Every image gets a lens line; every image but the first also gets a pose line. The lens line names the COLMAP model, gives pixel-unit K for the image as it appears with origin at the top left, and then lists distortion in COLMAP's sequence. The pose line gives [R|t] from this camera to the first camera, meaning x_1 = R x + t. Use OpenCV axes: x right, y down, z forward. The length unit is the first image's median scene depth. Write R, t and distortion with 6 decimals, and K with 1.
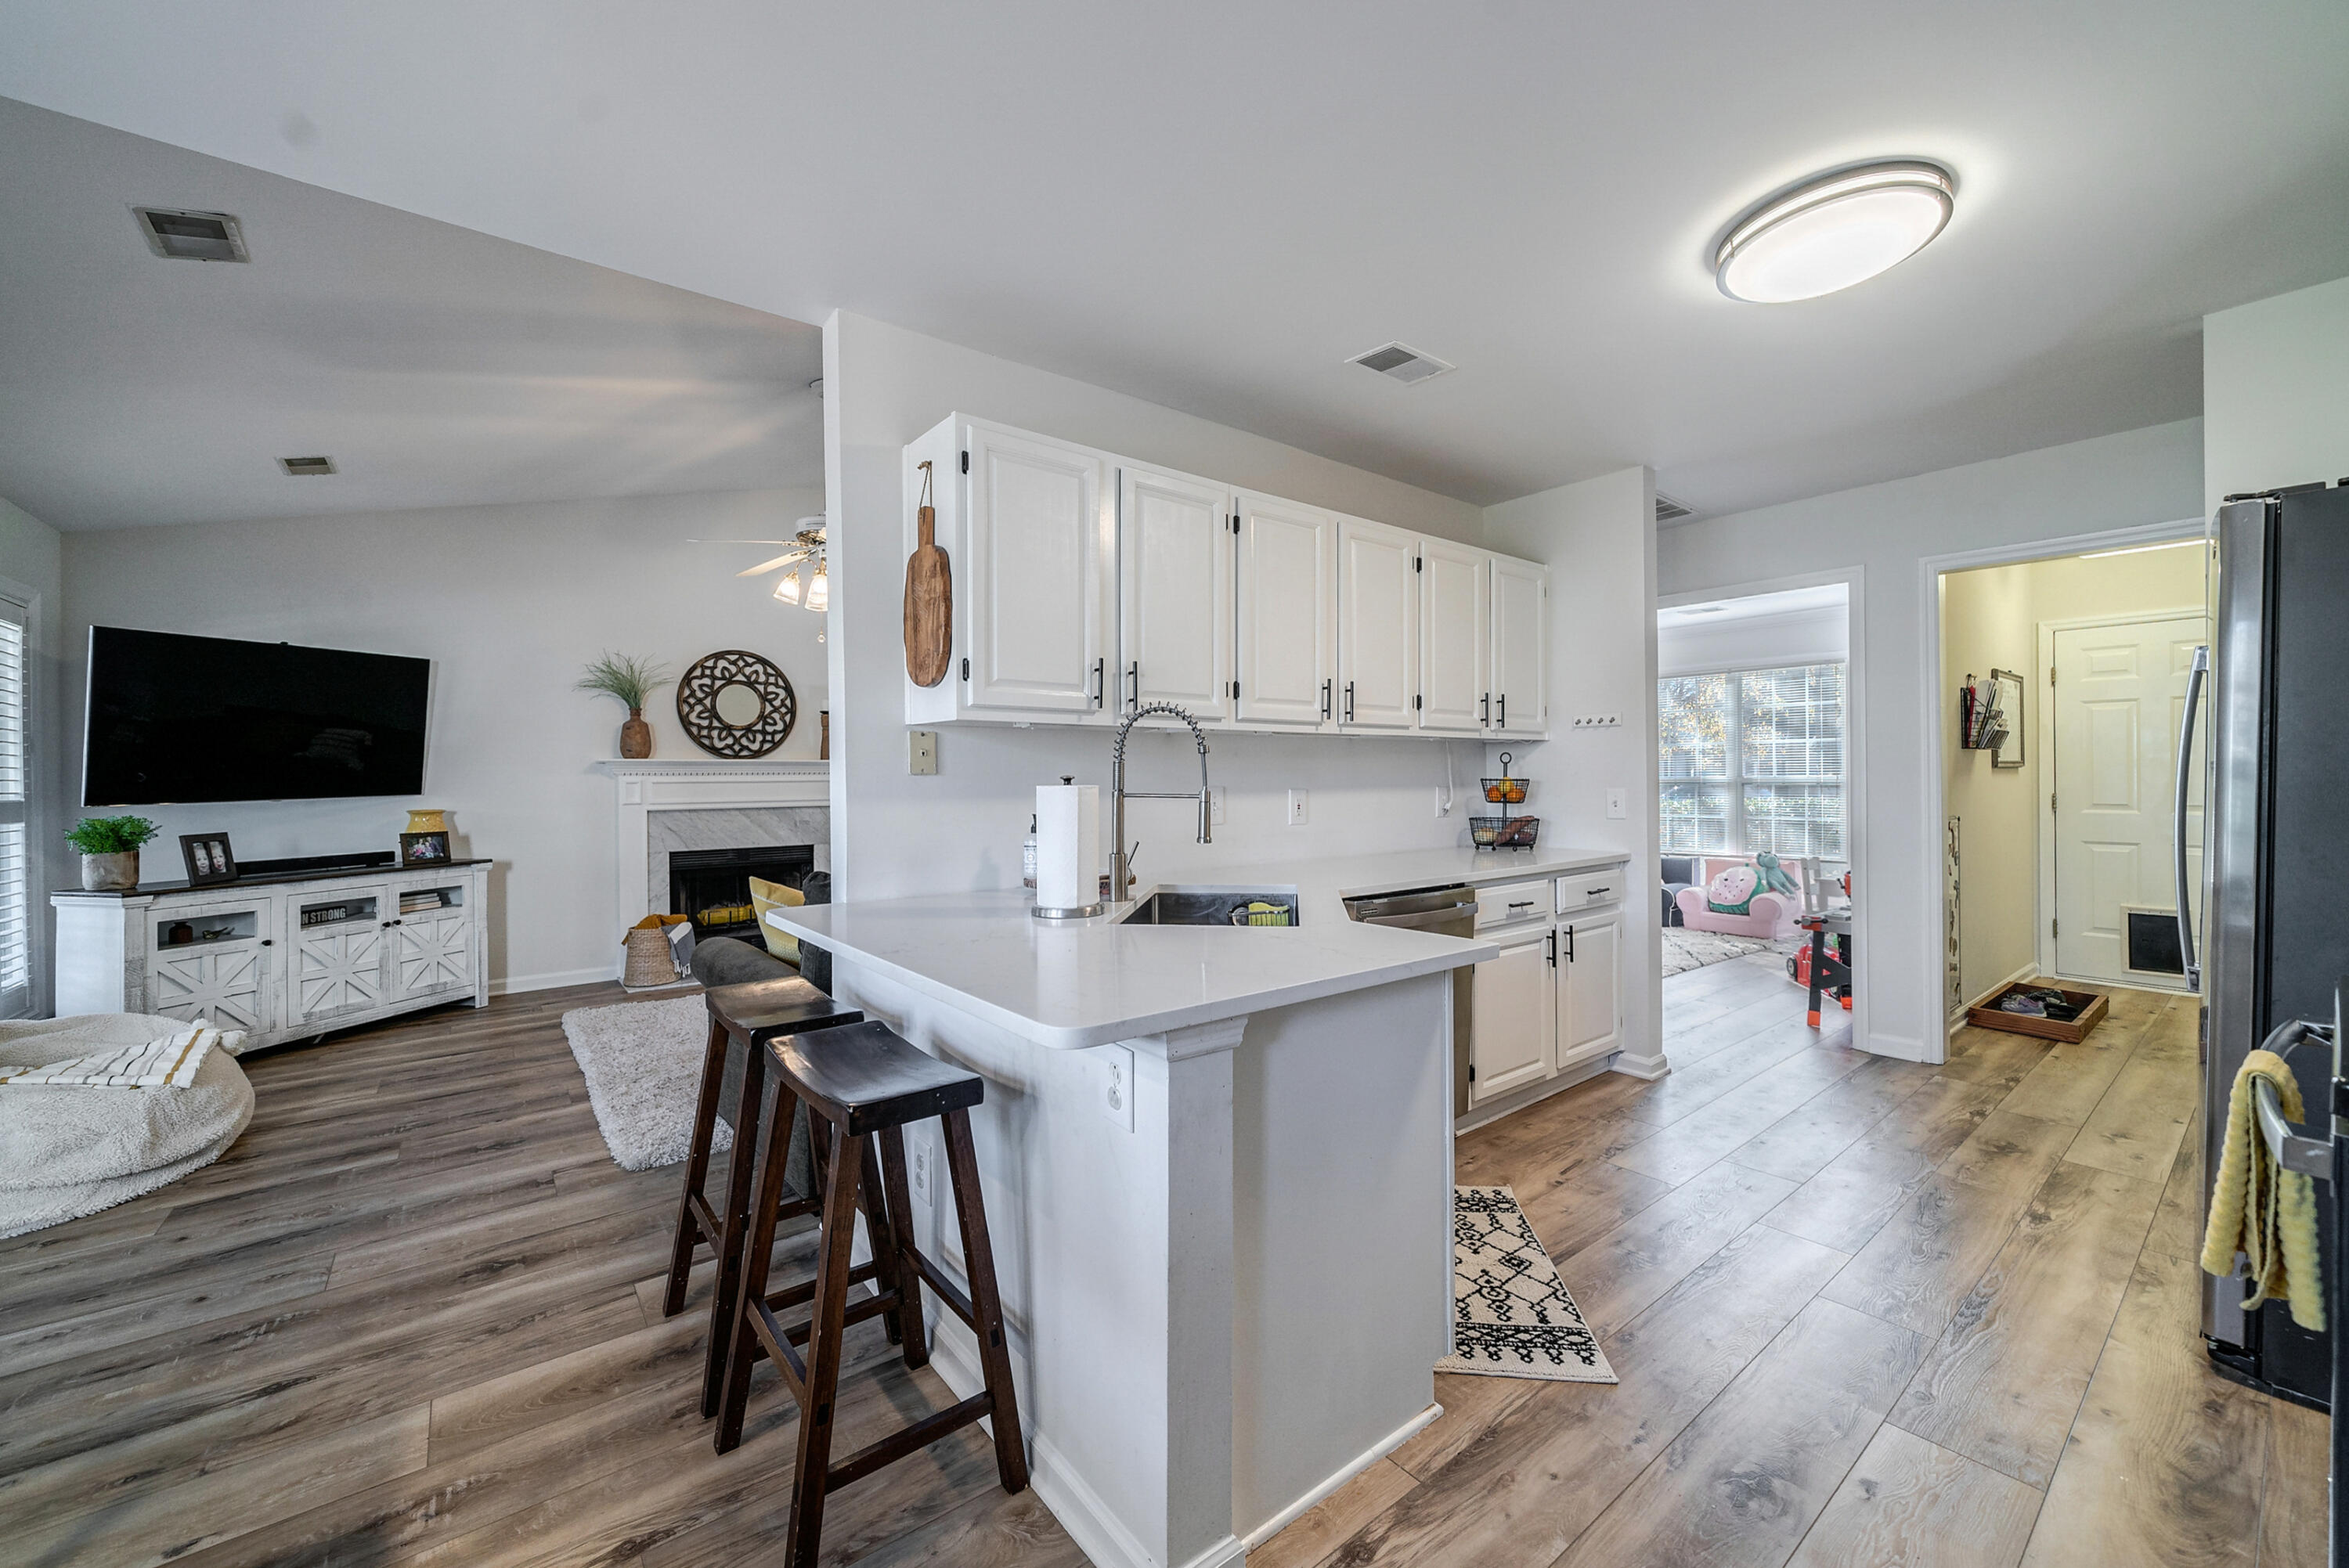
lens RADIAL K [[903.0, 0, 1180.2], [0, 903.0, 779.1], [0, 0, 1]] dist [0.003147, 0.000507]
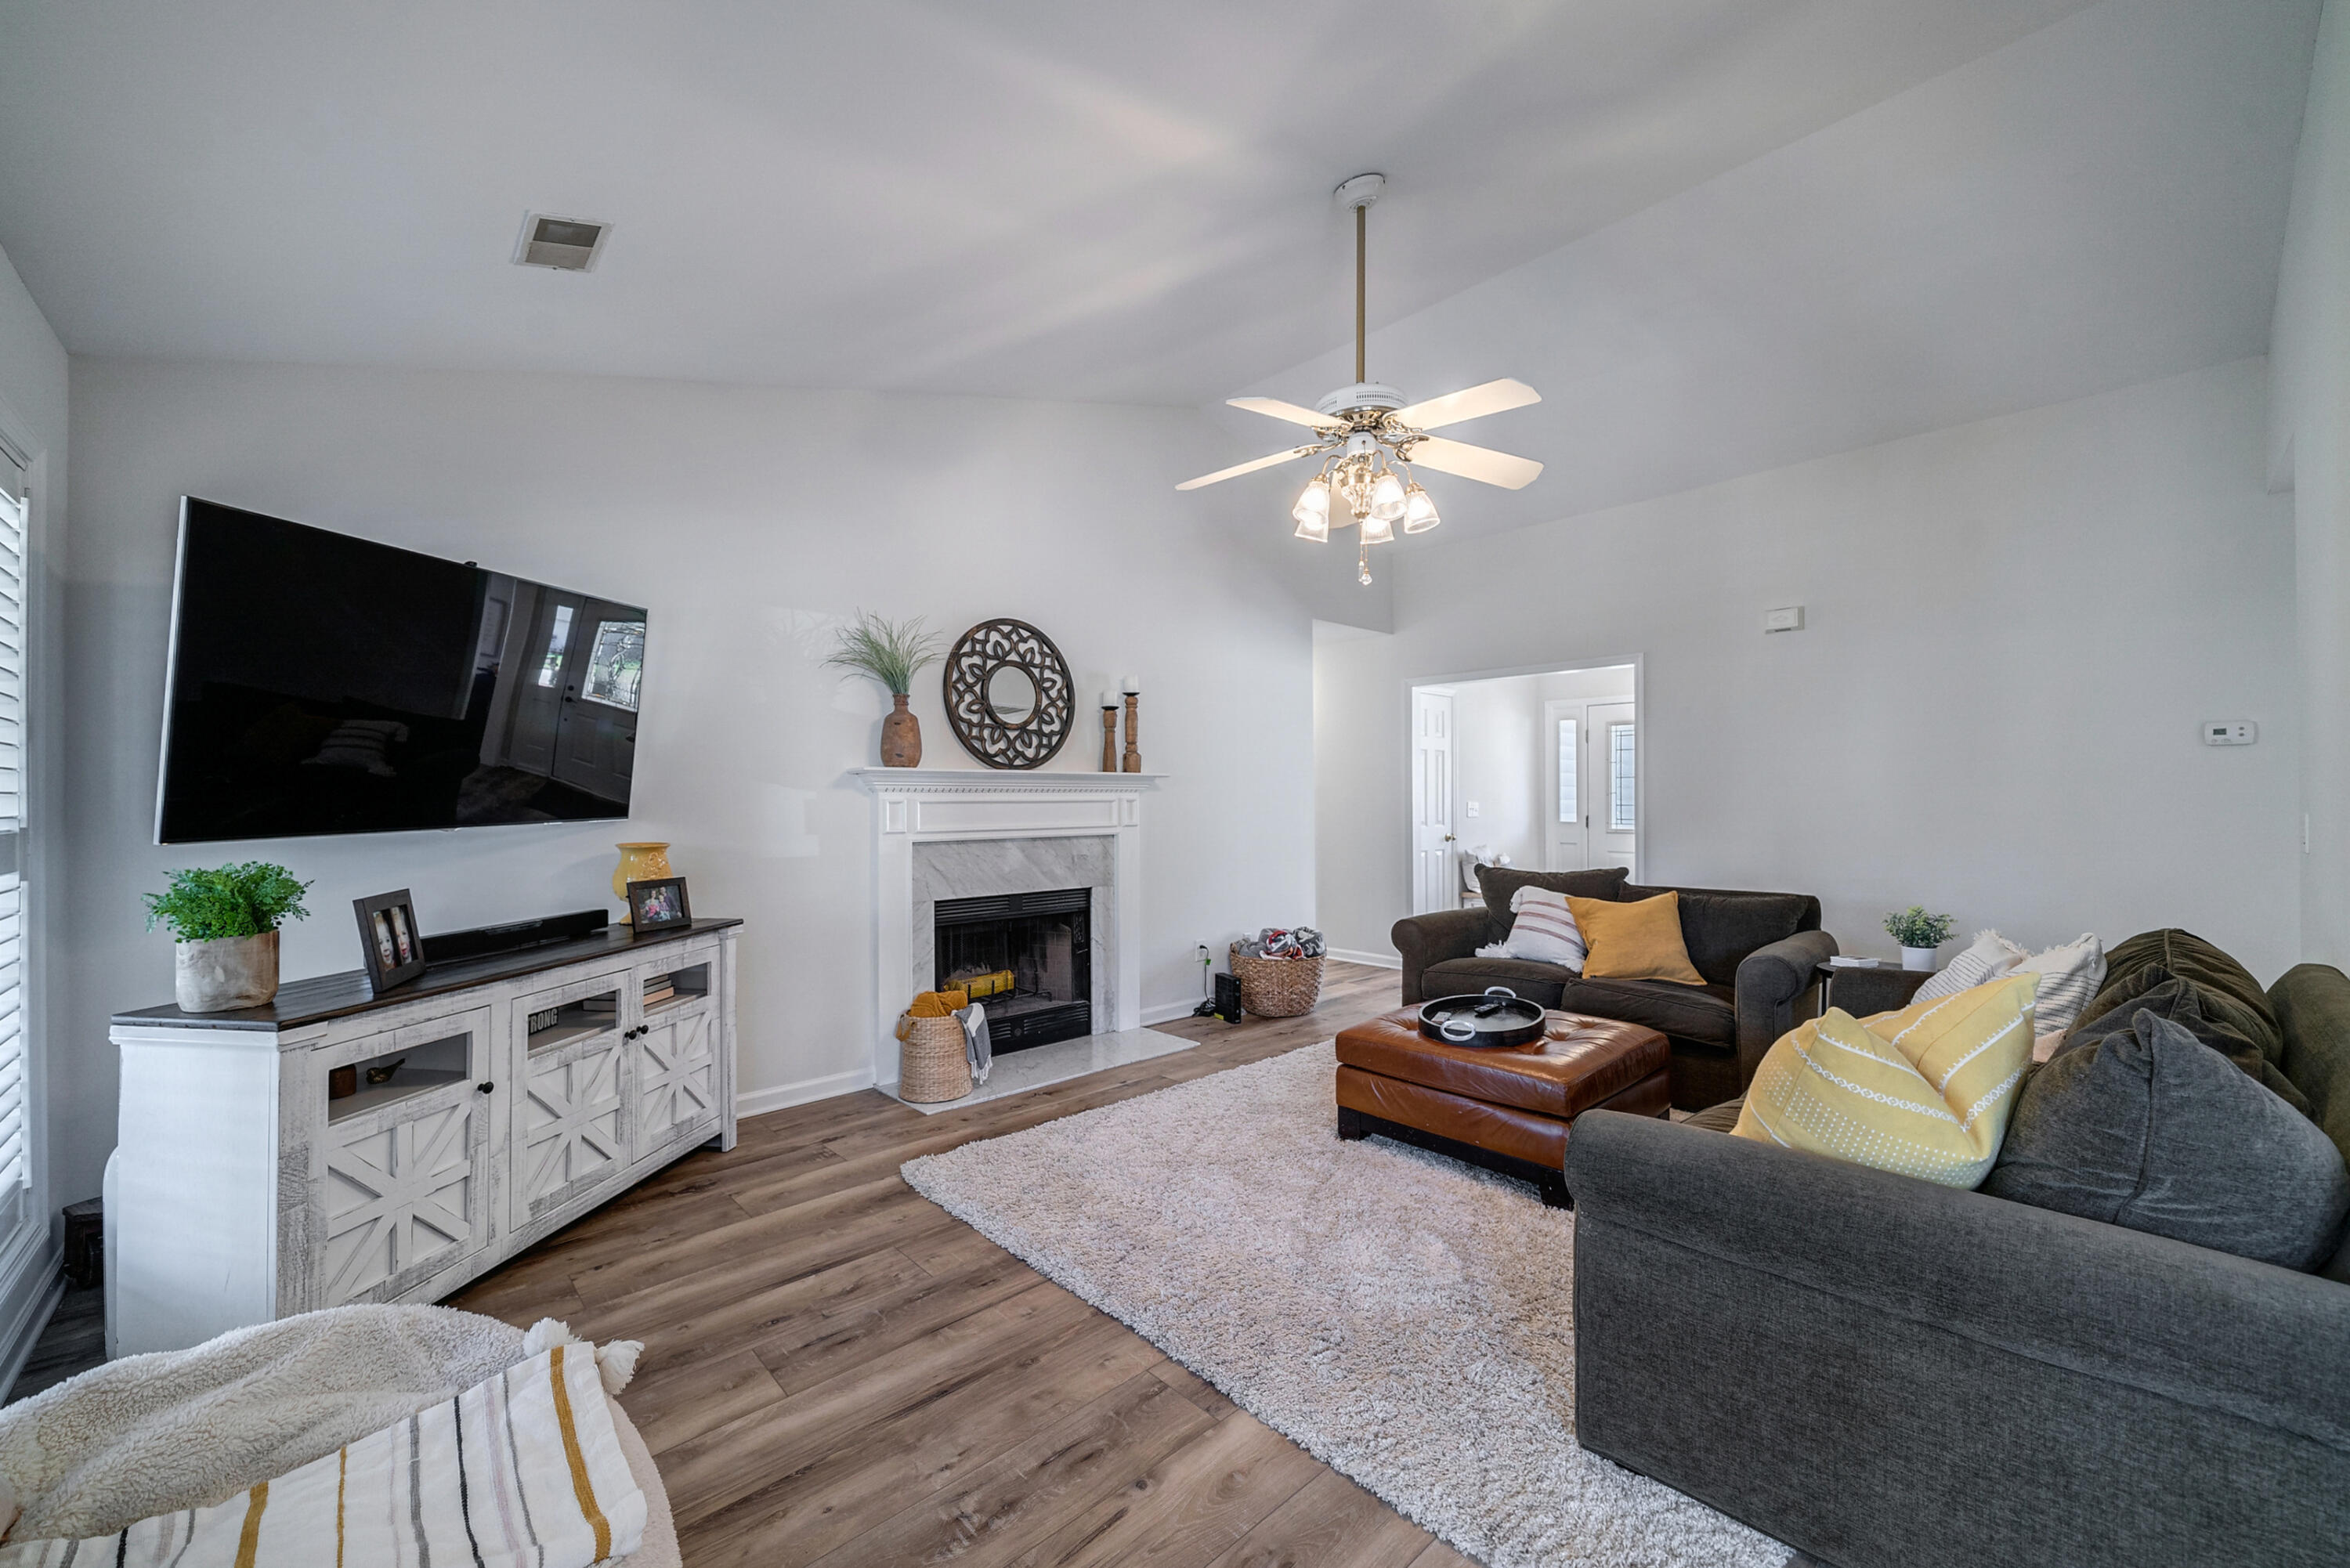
lens RADIAL K [[903.5, 0, 1170.5], [0, 903.5, 792.0], [0, 0, 1]] dist [0.003147, 0.000507]
pose [[0.996442, 0.005860, 0.084080, -0.438208], [-0.005100, 0.999944, -0.009254, 0.001517], [-0.084130, 0.008792, 0.996416, 0.282040]]
